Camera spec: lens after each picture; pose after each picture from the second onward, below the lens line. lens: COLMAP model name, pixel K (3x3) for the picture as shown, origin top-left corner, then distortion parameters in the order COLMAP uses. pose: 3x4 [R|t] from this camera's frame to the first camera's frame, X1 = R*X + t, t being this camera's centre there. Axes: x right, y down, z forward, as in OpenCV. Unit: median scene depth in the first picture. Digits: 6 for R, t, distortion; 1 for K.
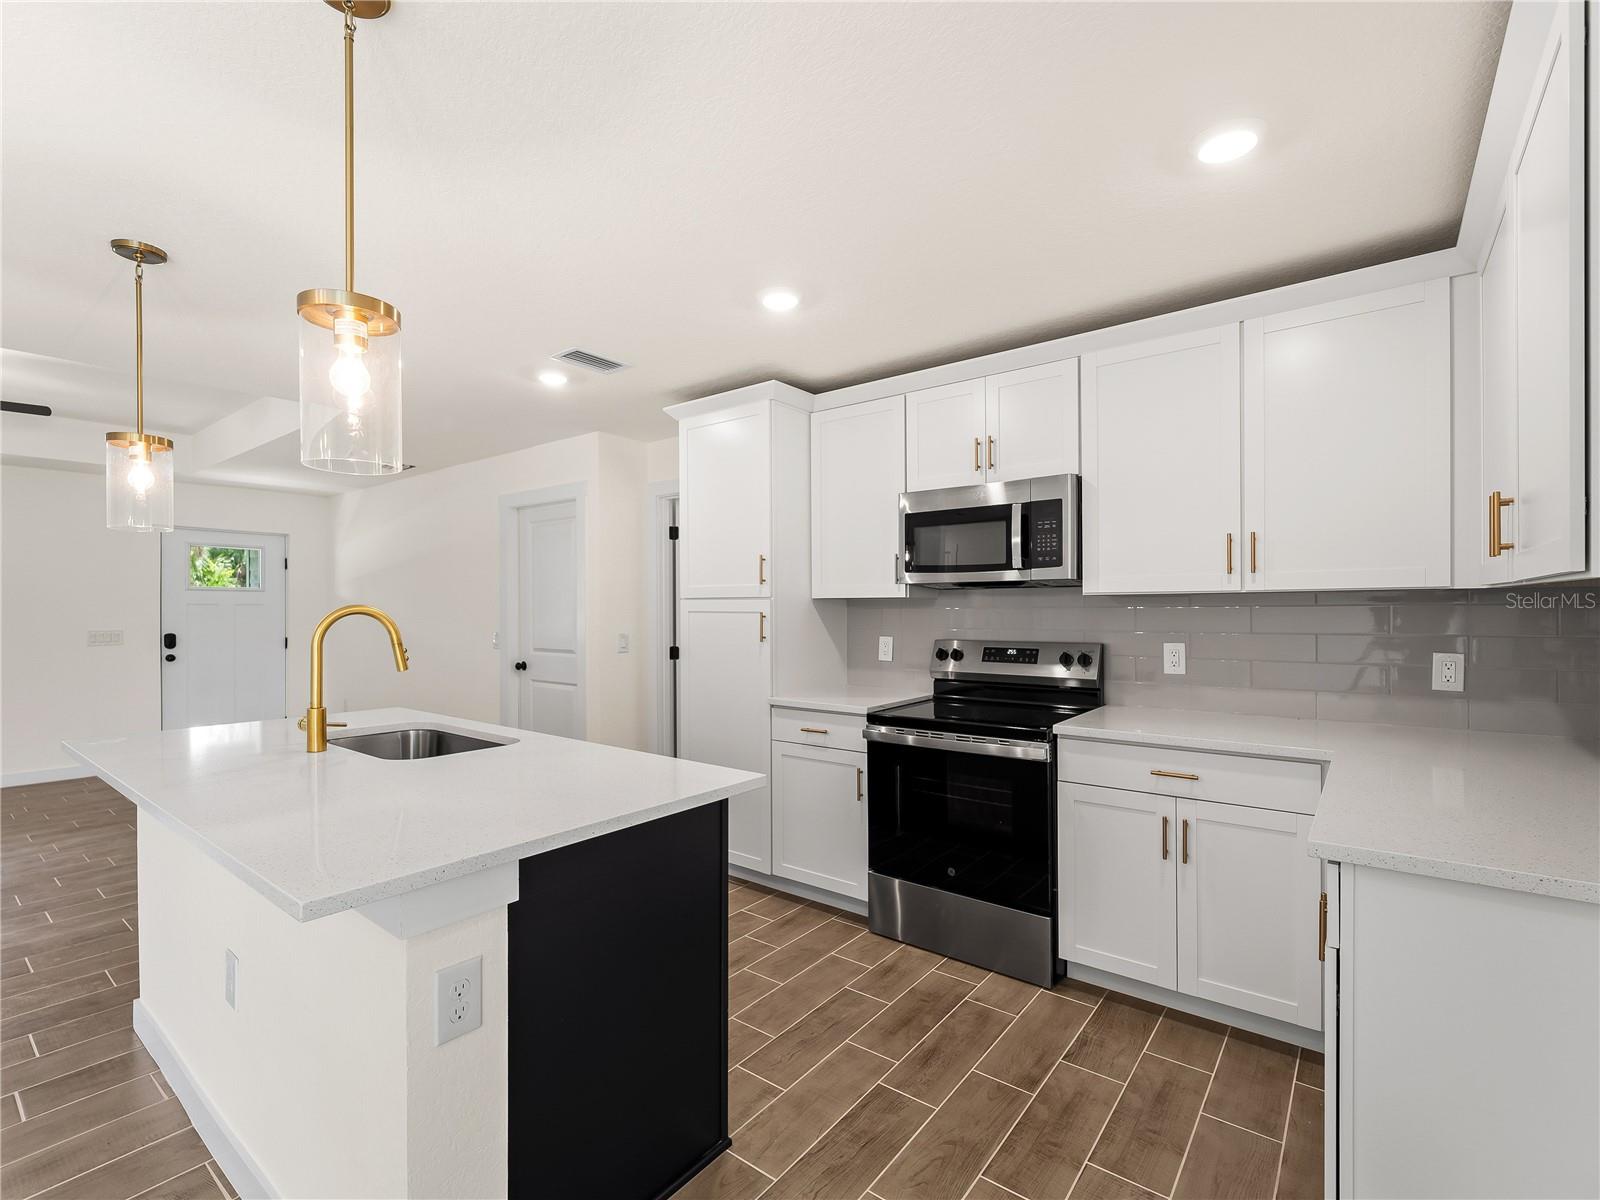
lens RADIAL K [[724.3, 0, 804.9], [0, 724.3, 609.6], [0, 0, 1]] dist [-0.001315, -0.000823]
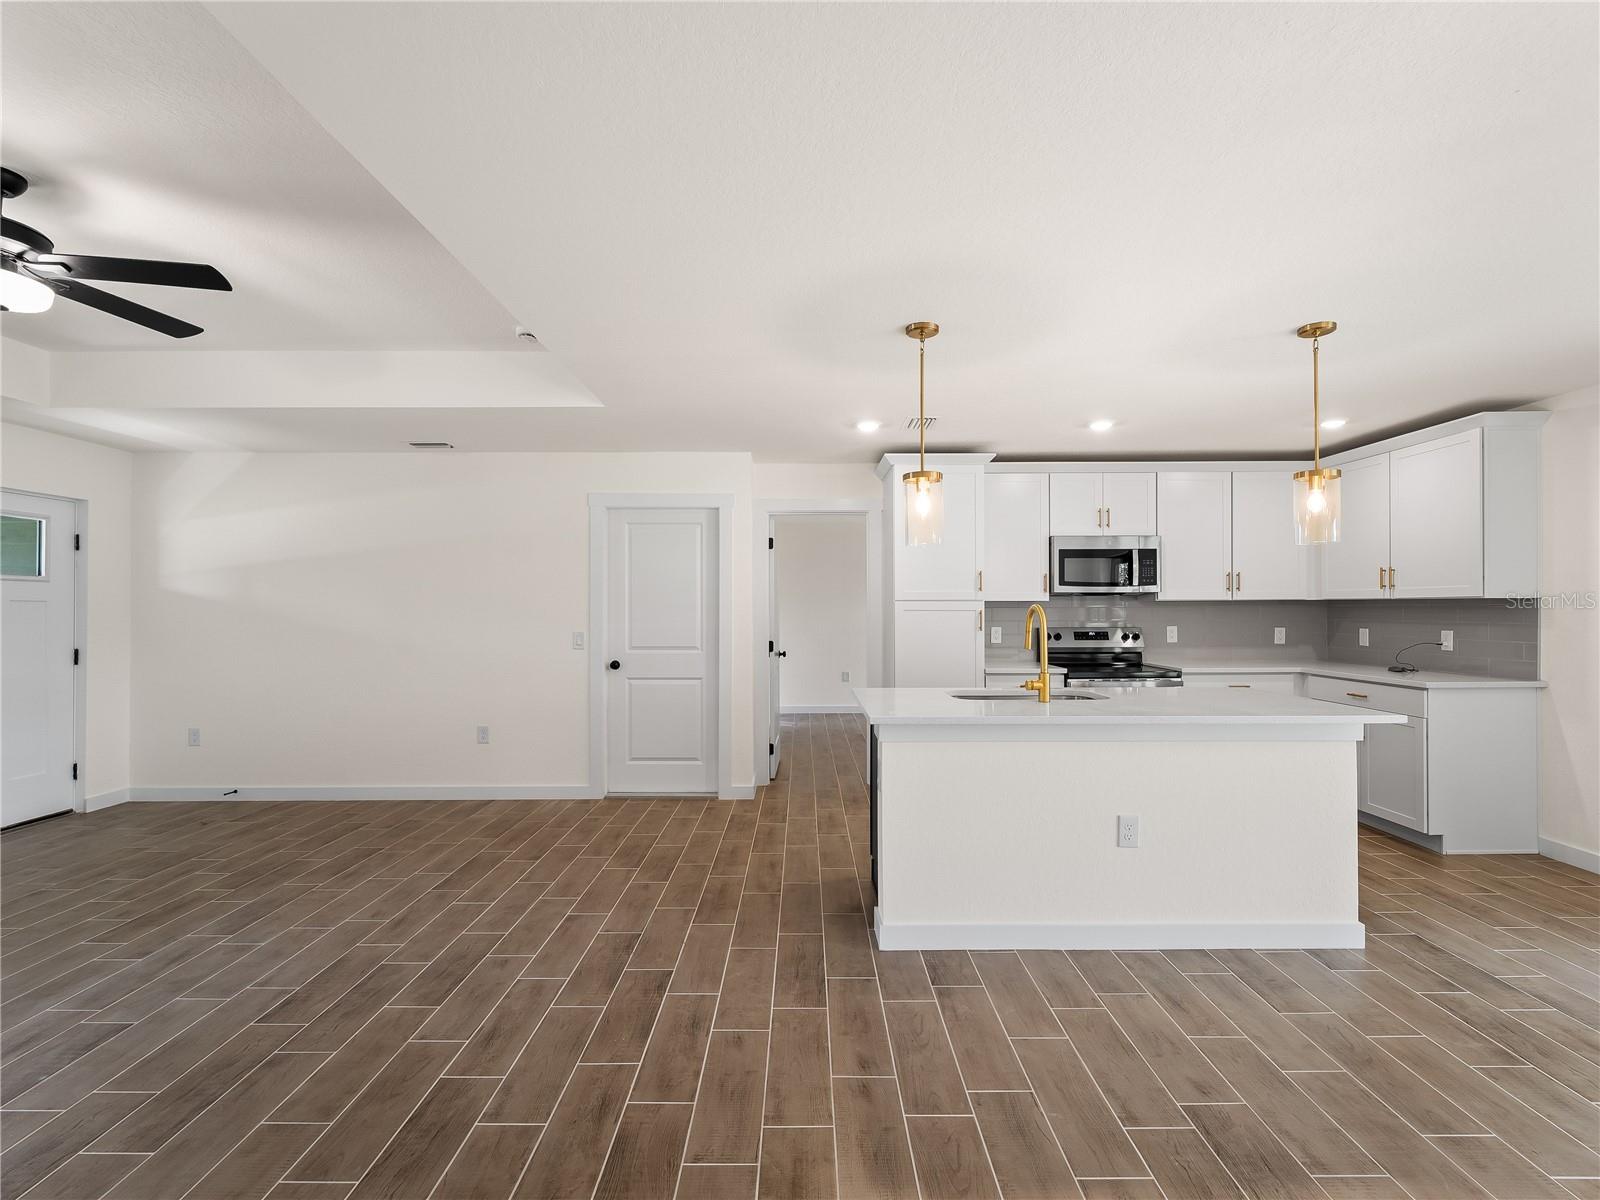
lens RADIAL K [[728.2, 0, 802.6], [0, 728.2, 609.9], [0, 0, 1]] dist [-0.000821, -0.001661]
pose [[0.791891, -0.000079, 0.610662, -1.604567], [0.000148, 1.000000, -0.000062, 0.003542], [-0.610662, 0.000139, 0.791891, 0.084269]]
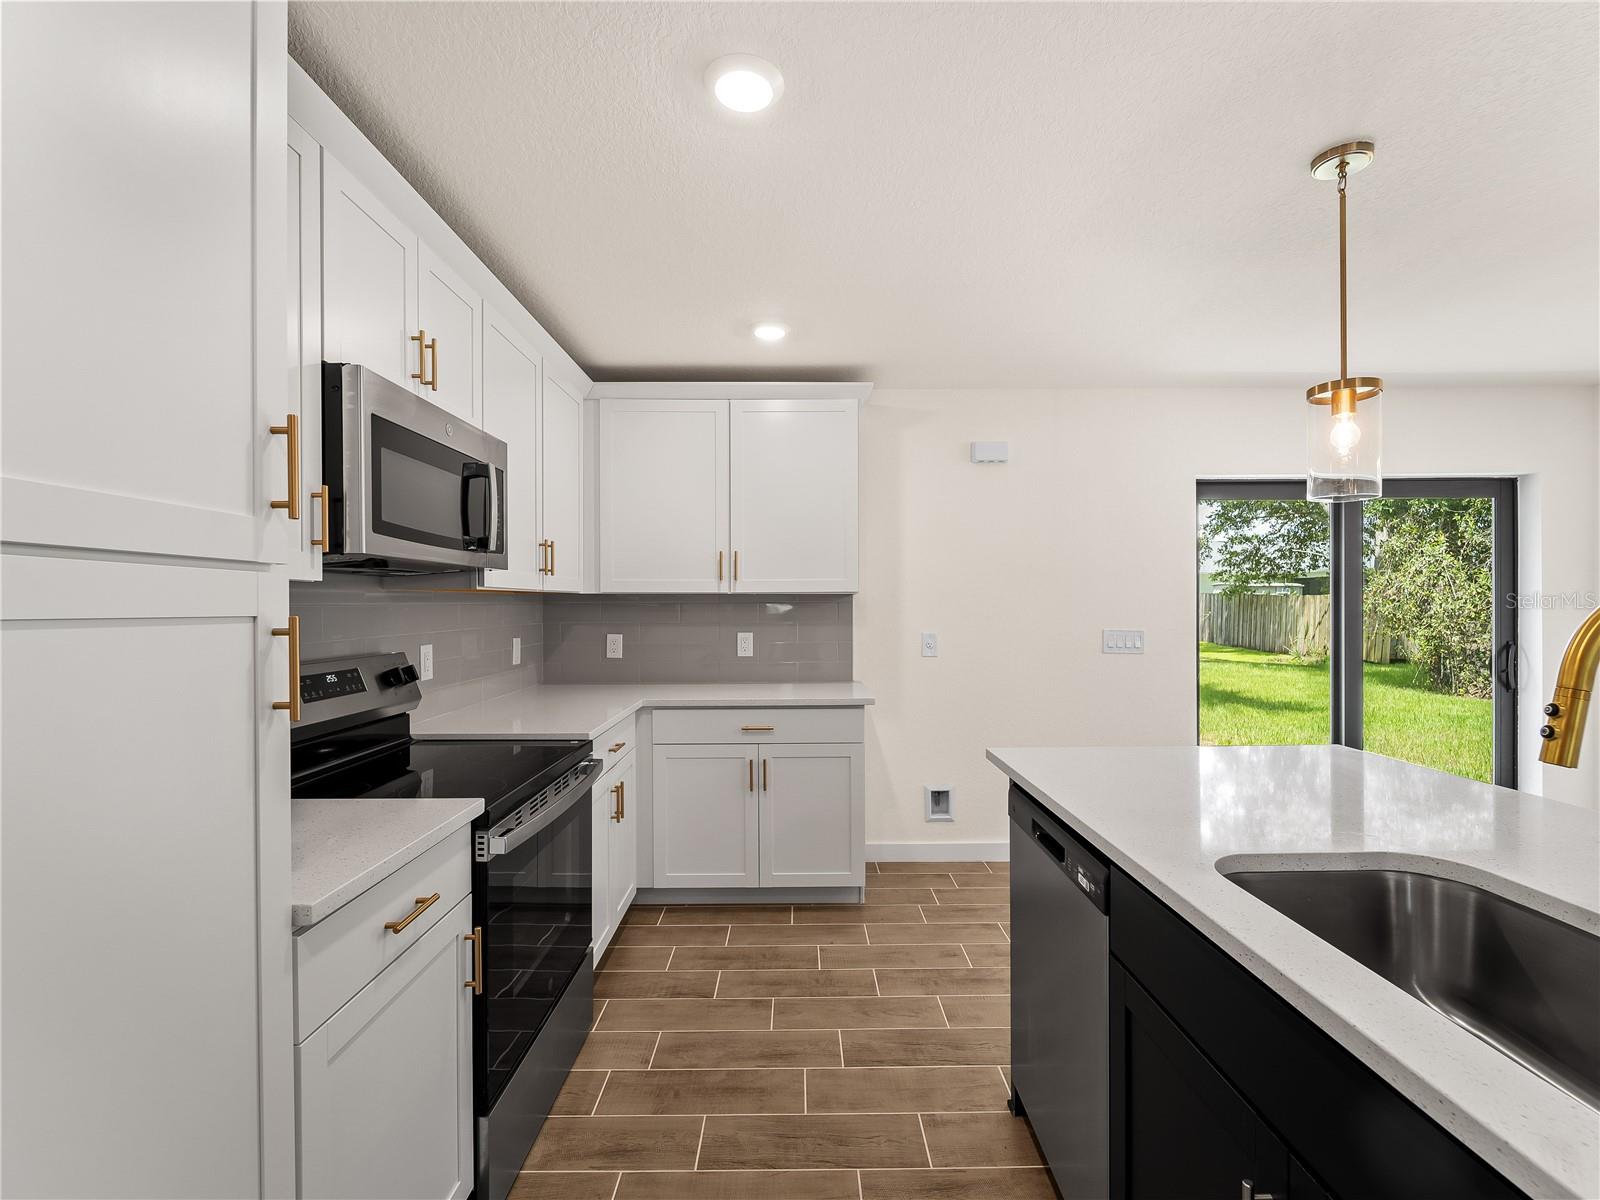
lens RADIAL K [[724.3, 0, 804.9], [0, 724.3, 609.6], [0, 0, 1]] dist [-0.001315, -0.000823]
pose [[-0.619027, -0.000174, 0.785370, -0.528499], [0.006237, 0.999967, 0.005137, 0.001117], [-0.785345, 0.008078, -0.619006, 1.323789]]
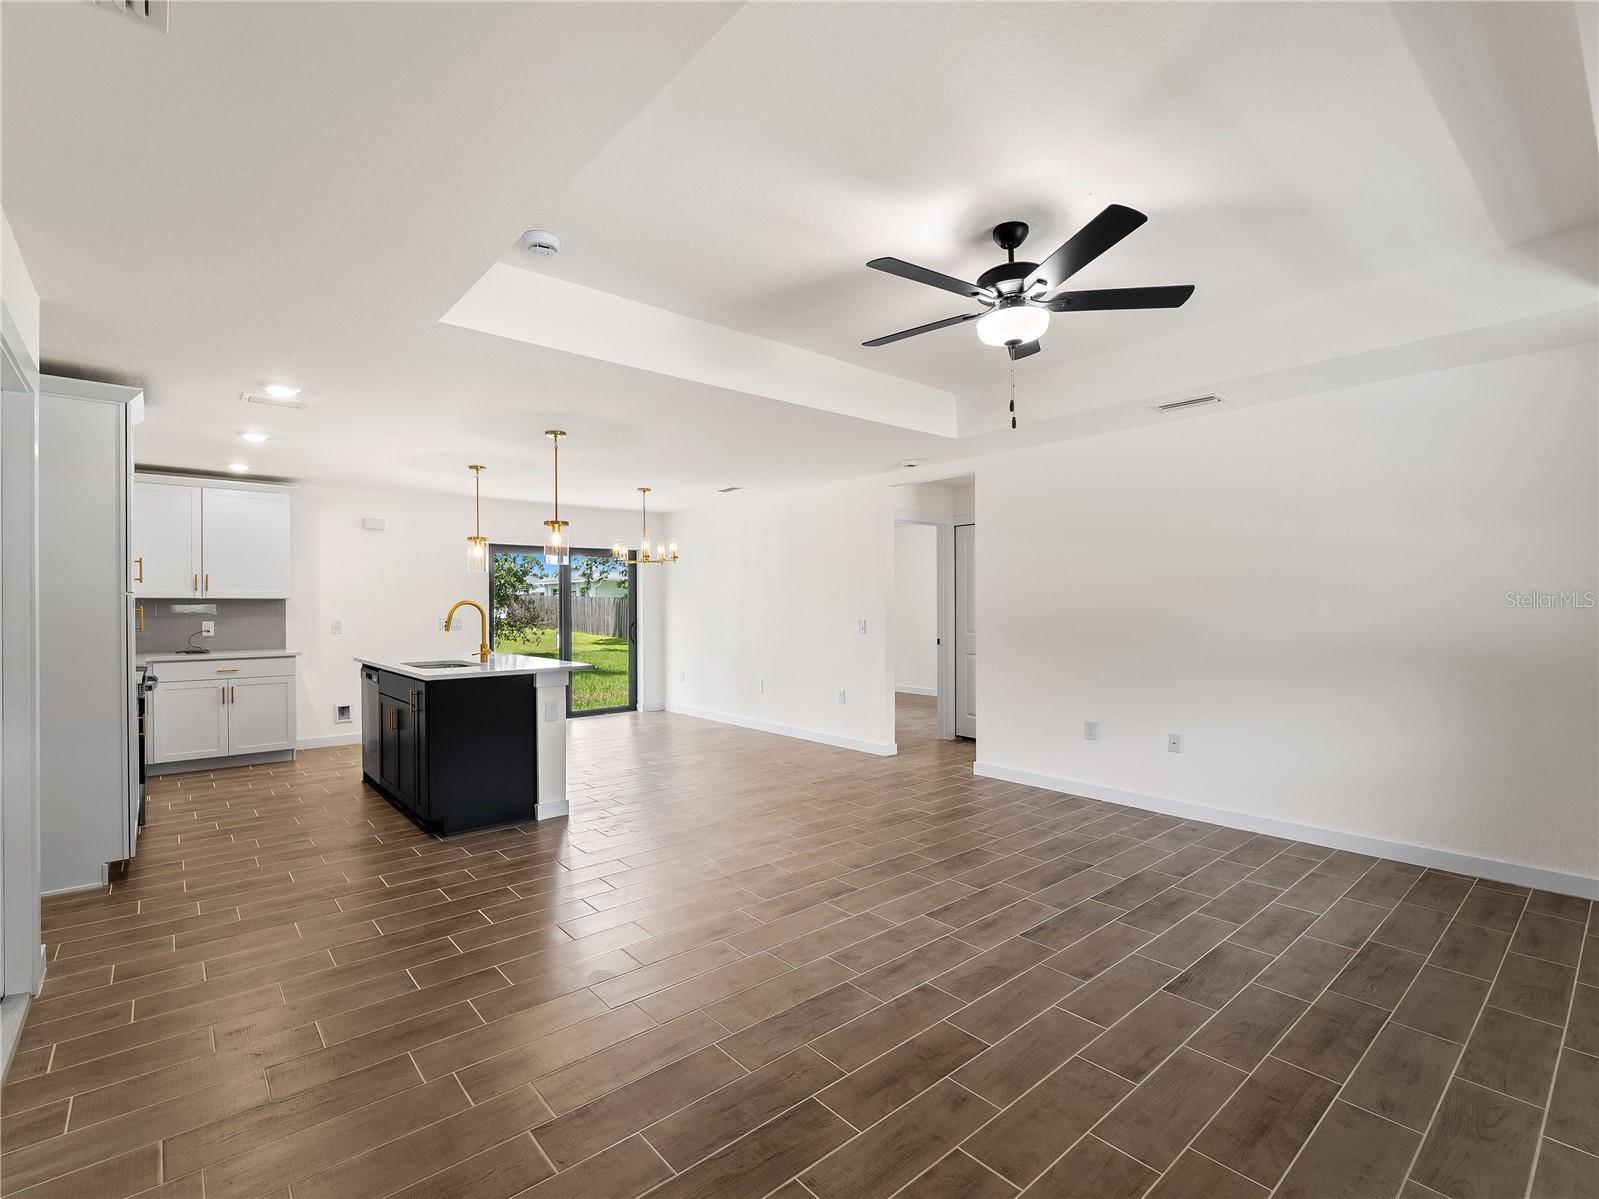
lens RADIAL K [[742.5, 0, 803.3], [0, 742.5, 603.3], [0, 0, 1]] dist [0.001145, -0.000259]
pose [[-0.980236, 0.005419, 0.197759, -1.762225], [0.005314, 0.999985, -0.001061, 0.006211], [-0.197761, 0.000011, -0.980250, 2.565848]]
